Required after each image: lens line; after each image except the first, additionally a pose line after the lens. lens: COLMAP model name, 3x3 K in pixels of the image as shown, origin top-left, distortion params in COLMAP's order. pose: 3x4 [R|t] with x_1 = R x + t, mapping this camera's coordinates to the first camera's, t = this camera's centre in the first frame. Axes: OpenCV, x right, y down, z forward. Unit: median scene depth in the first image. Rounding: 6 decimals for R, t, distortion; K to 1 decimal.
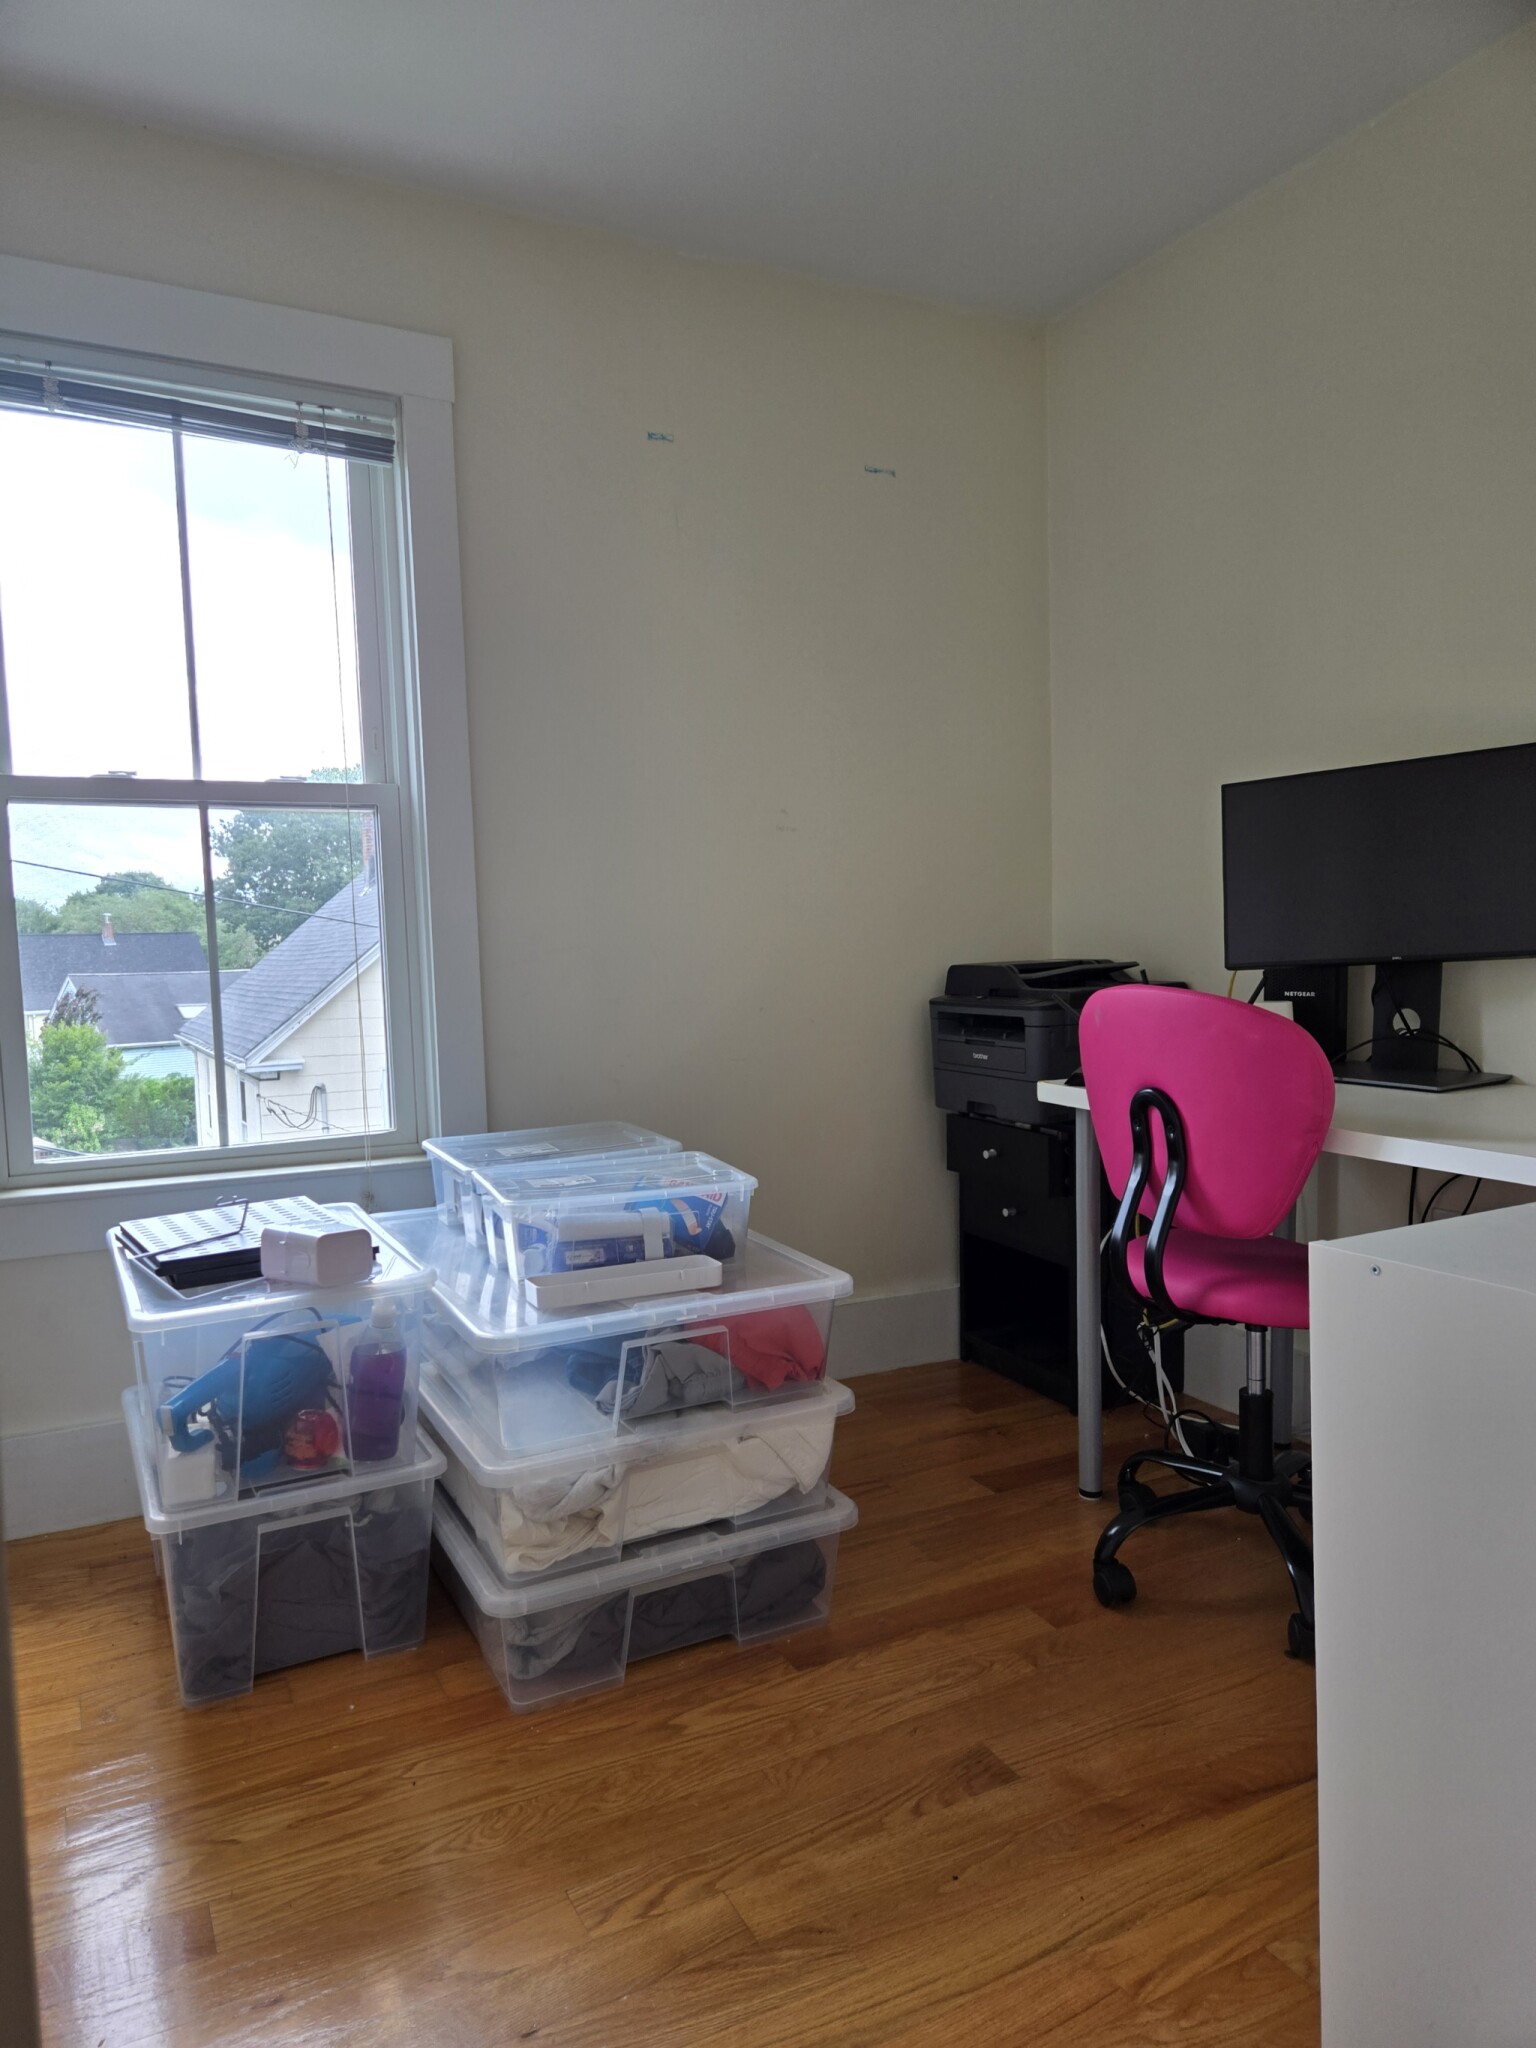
lens RADIAL K [[1377.2, 0, 760.9], [0, 1377.2, 1041.9], [0, 0, 1]] dist [0.026997, -0.019723]
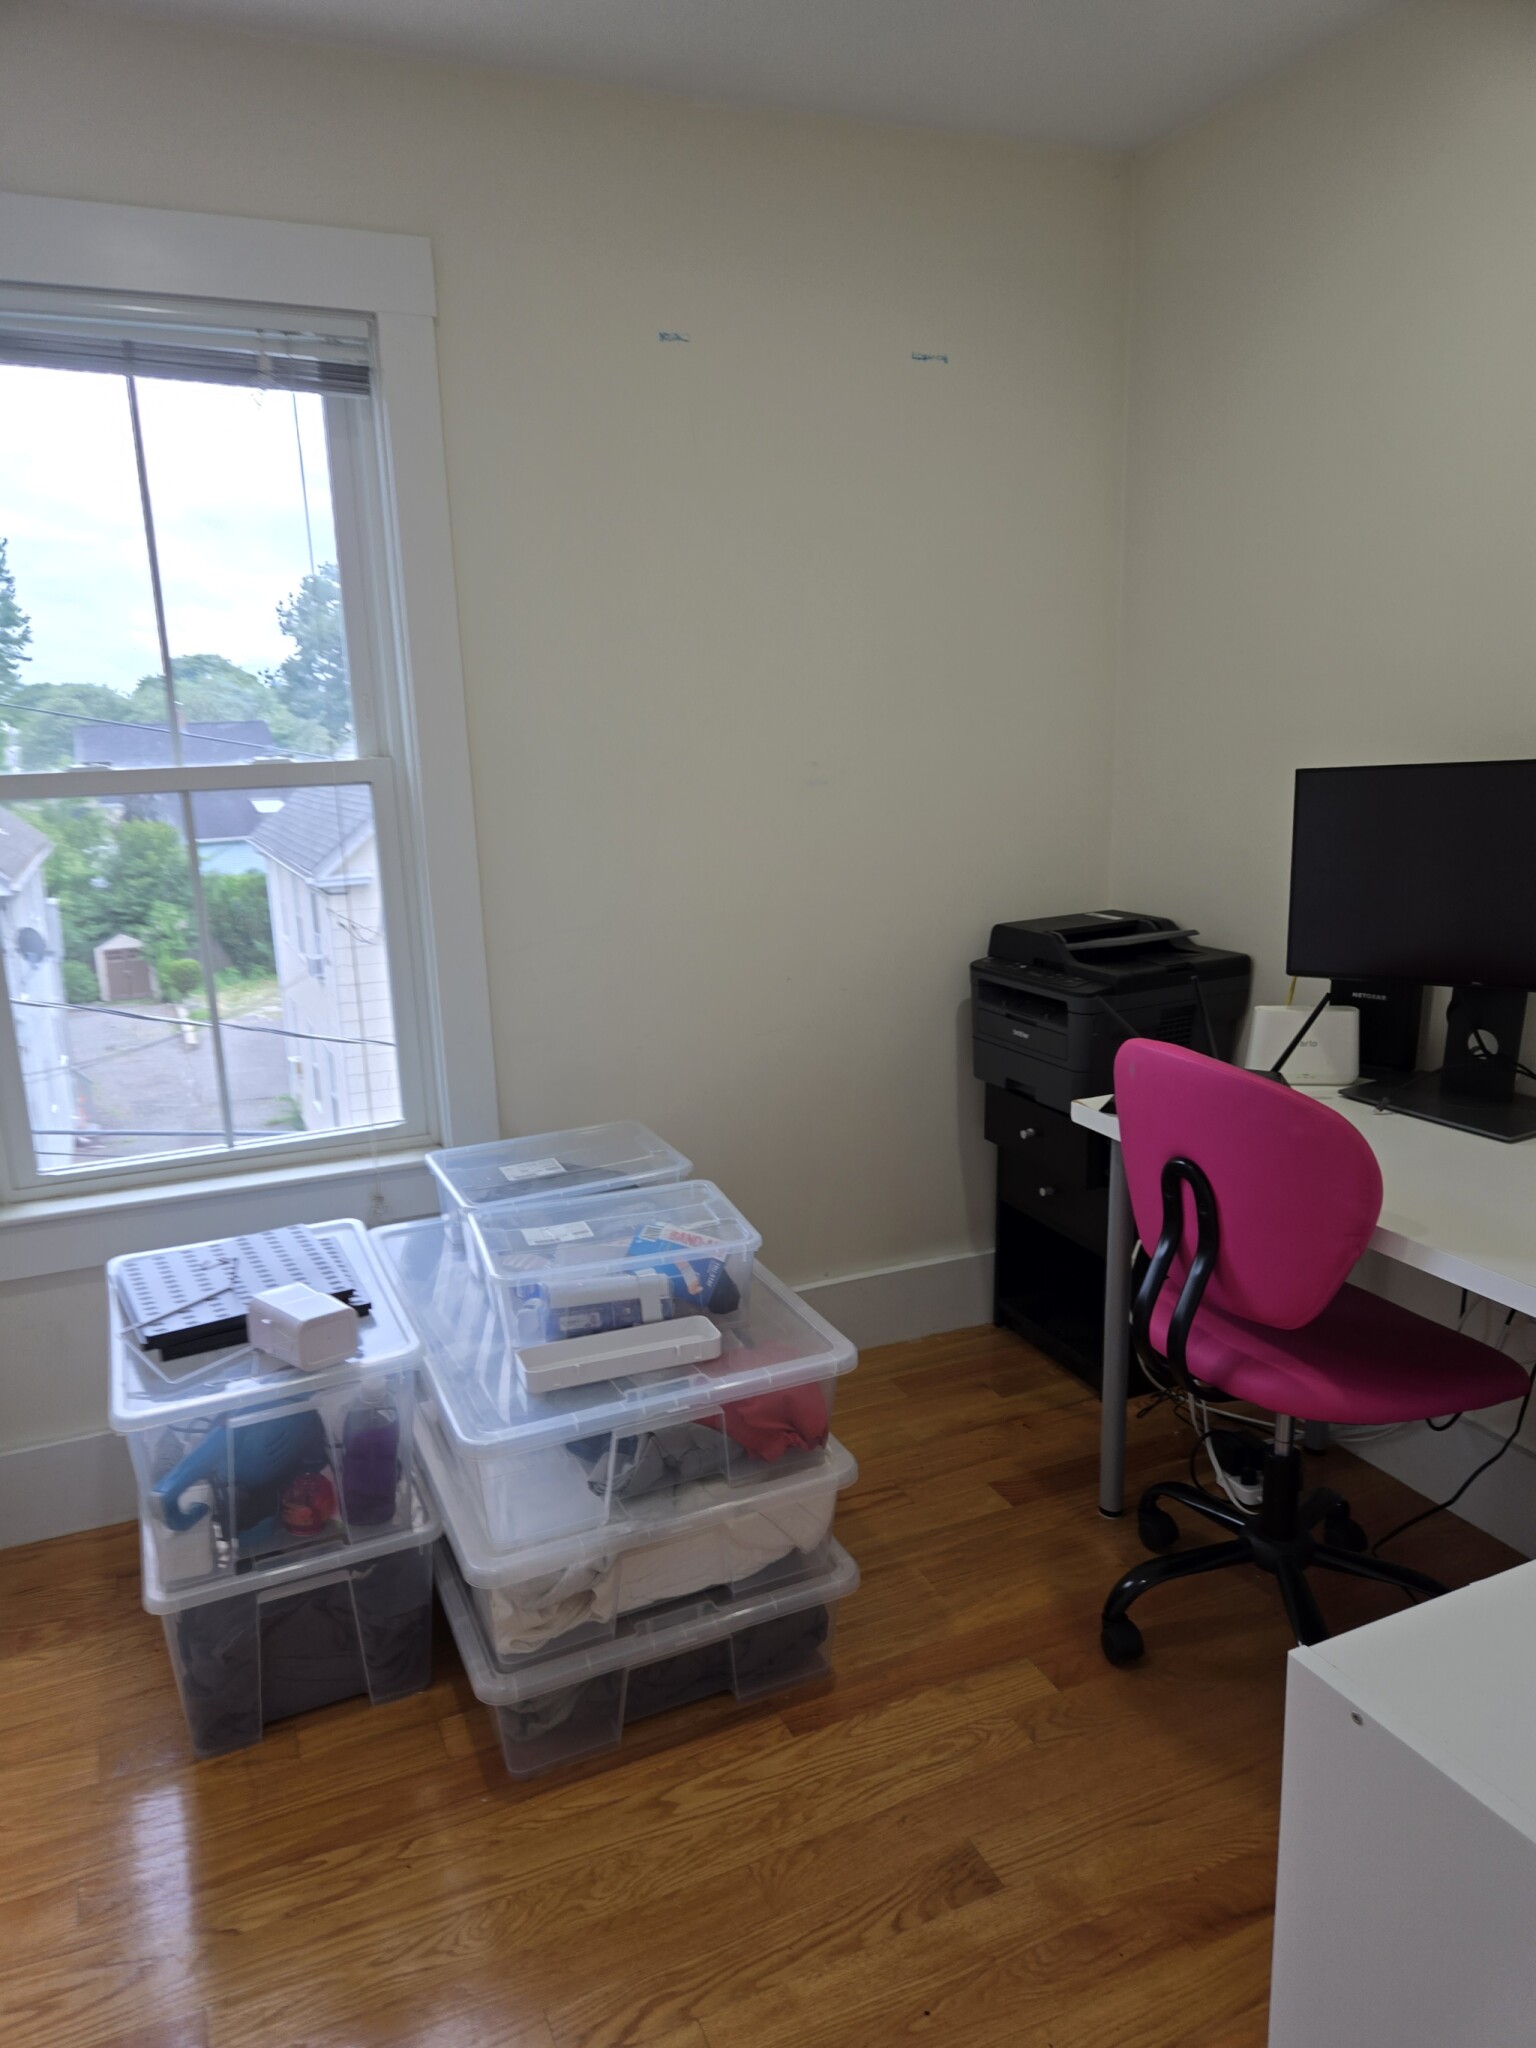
lens RADIAL K [[1377.2, 0, 770.3], [0, 1377.2, 1016.9], [0, 0, 1]] dist [0.026997, -0.019723]
pose [[0.998264, 0.010751, -0.057902, 0.059200], [-0.000899, 0.985863, 0.167548, -0.217609], [0.058884, -0.167205, 0.984162, 0.090768]]
